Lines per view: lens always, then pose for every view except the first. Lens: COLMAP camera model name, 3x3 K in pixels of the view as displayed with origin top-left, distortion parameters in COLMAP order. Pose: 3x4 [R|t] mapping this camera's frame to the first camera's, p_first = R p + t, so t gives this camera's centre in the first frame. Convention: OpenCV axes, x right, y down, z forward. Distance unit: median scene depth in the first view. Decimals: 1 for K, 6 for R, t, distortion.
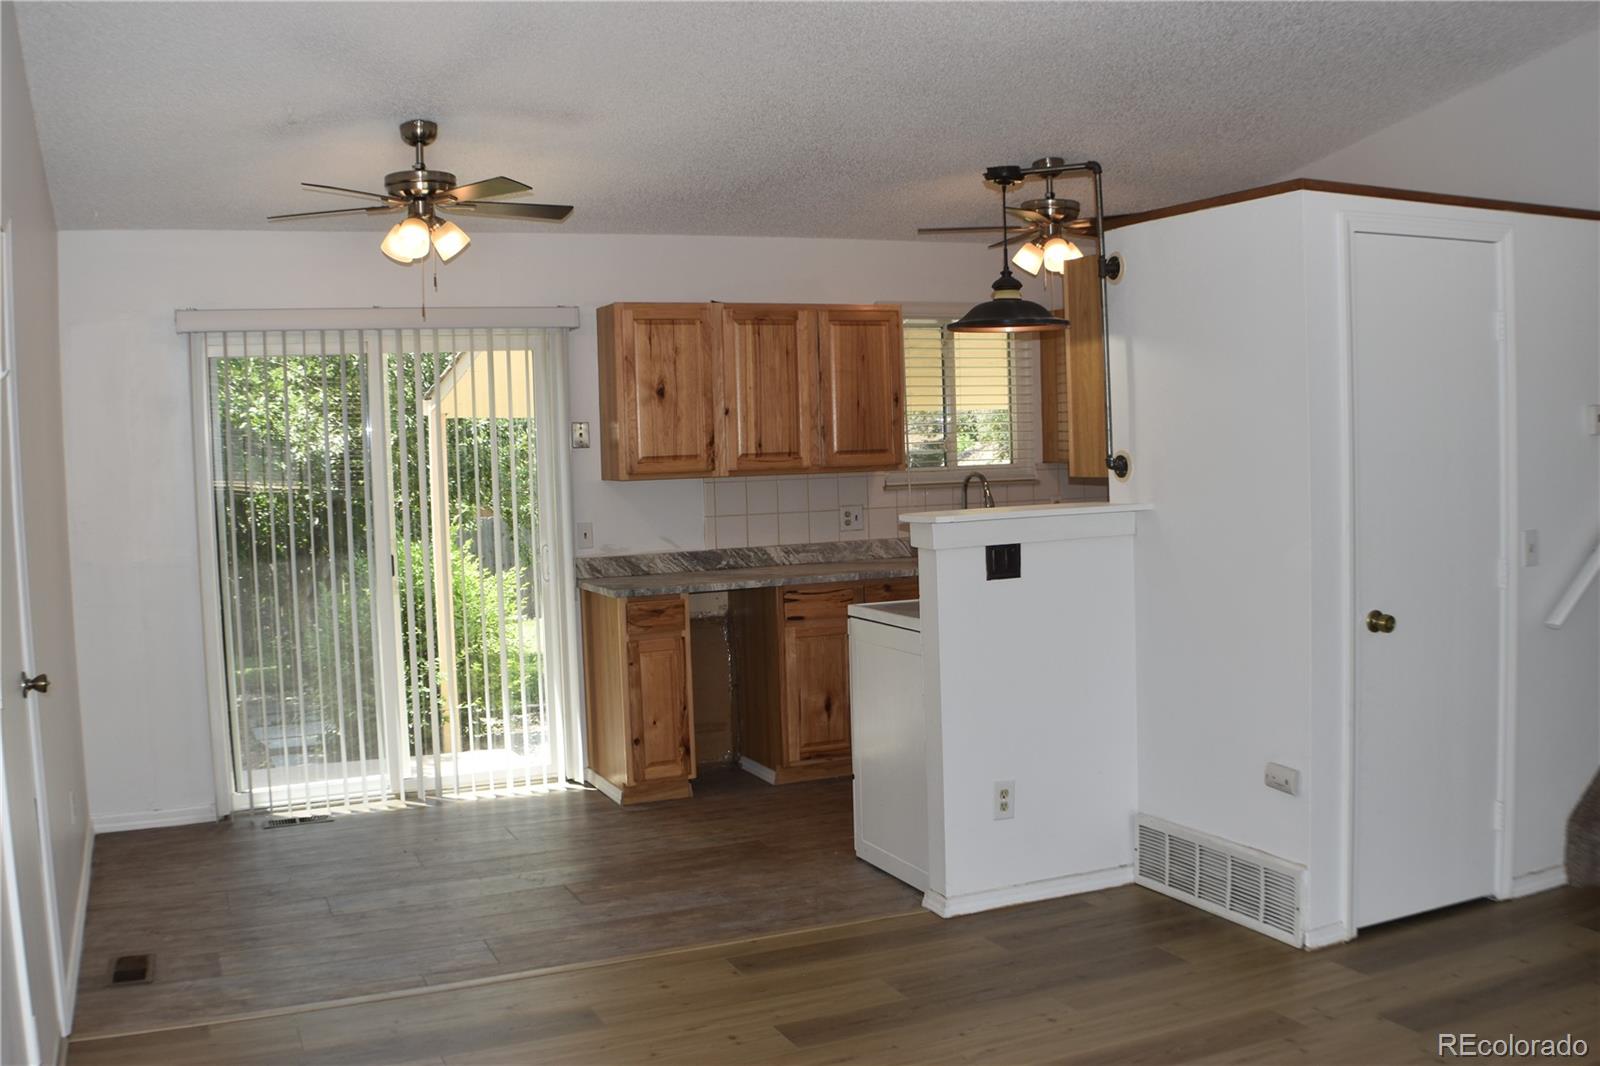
lens RADIAL K [[1503.0, 0, 802.3], [0, 1503.0, 502.9], [0, 0, 1]] dist [-0.199691, 0.072846]
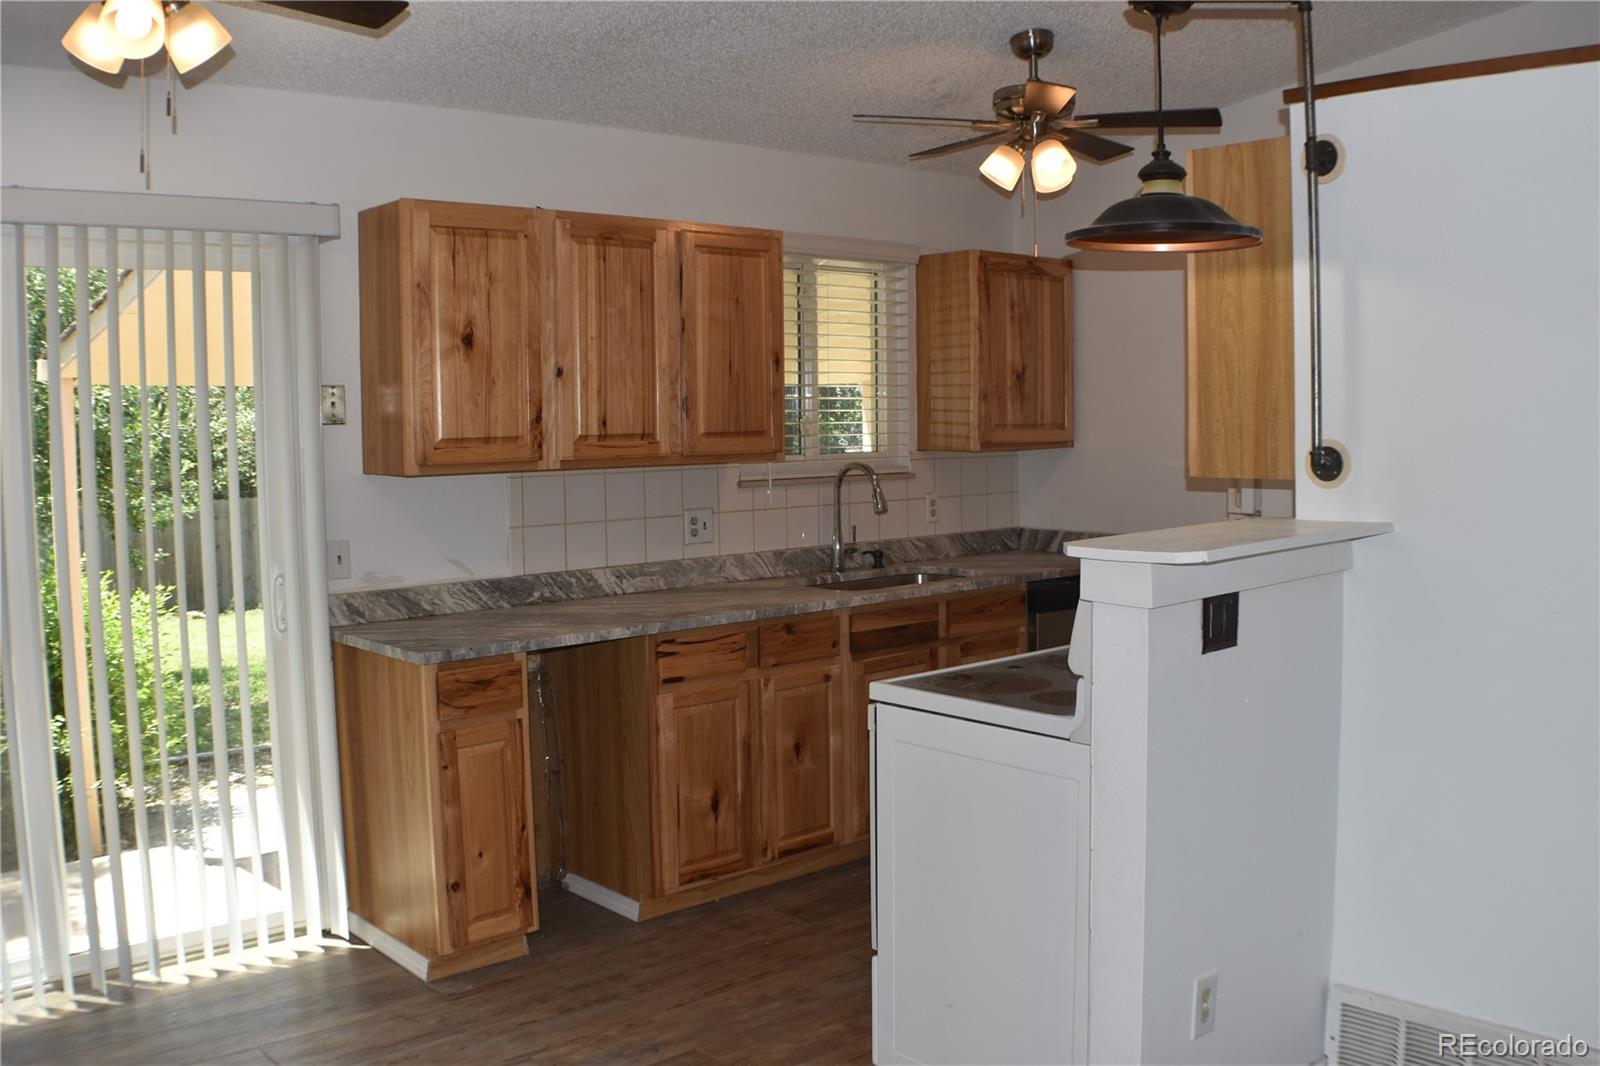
lens RADIAL K [[1436.9, 0, 803.8], [0, 1436.9, 506.4], [0, 0, 1]] dist [-0.209586, 0.079689]
pose [[0.952470, -0.004288, 0.304601, -0.146564], [-0.000451, 0.999880, 0.015484, -0.011403], [-0.304631, -0.014885, 0.952354, 0.377895]]
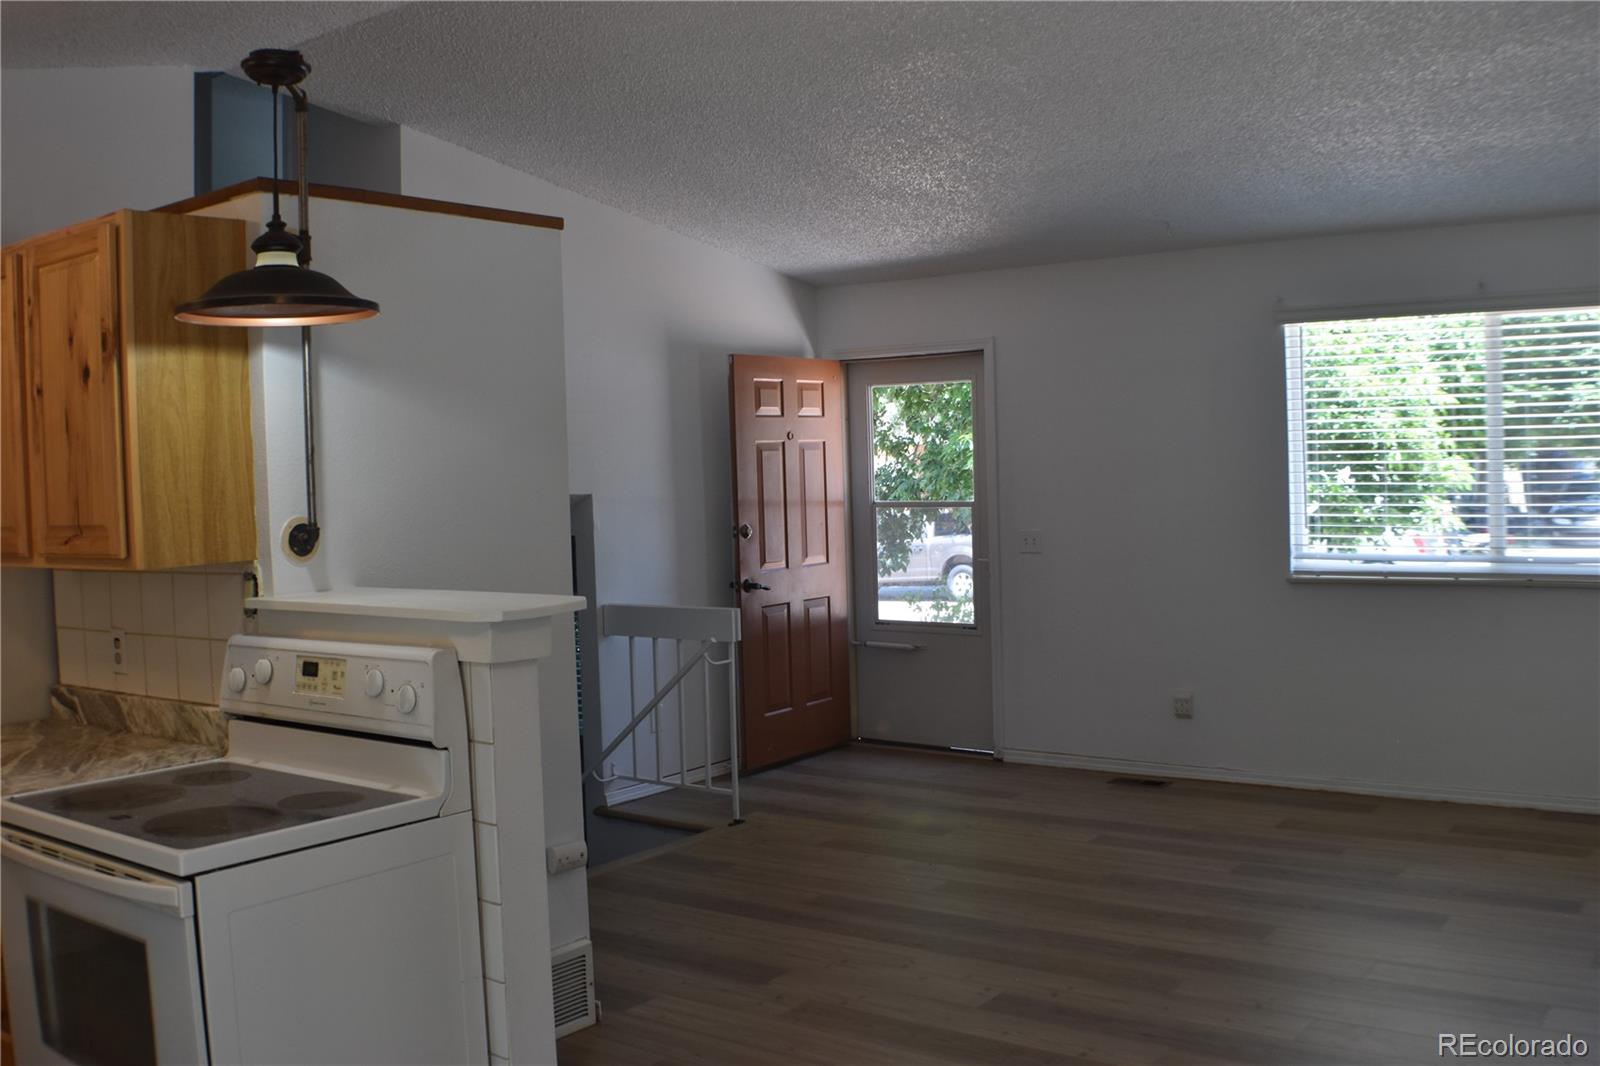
lens RADIAL K [[1503.0, 0, 802.3], [0, 1503.0, 502.9], [0, 0, 1]] dist [-0.199691, 0.072846]
pose [[-0.493758, 0.025113, 0.869237, -0.378929], [0.096831, 0.994954, 0.026258, -0.028041], [-0.864192, 0.097134, -0.493698, 0.879400]]
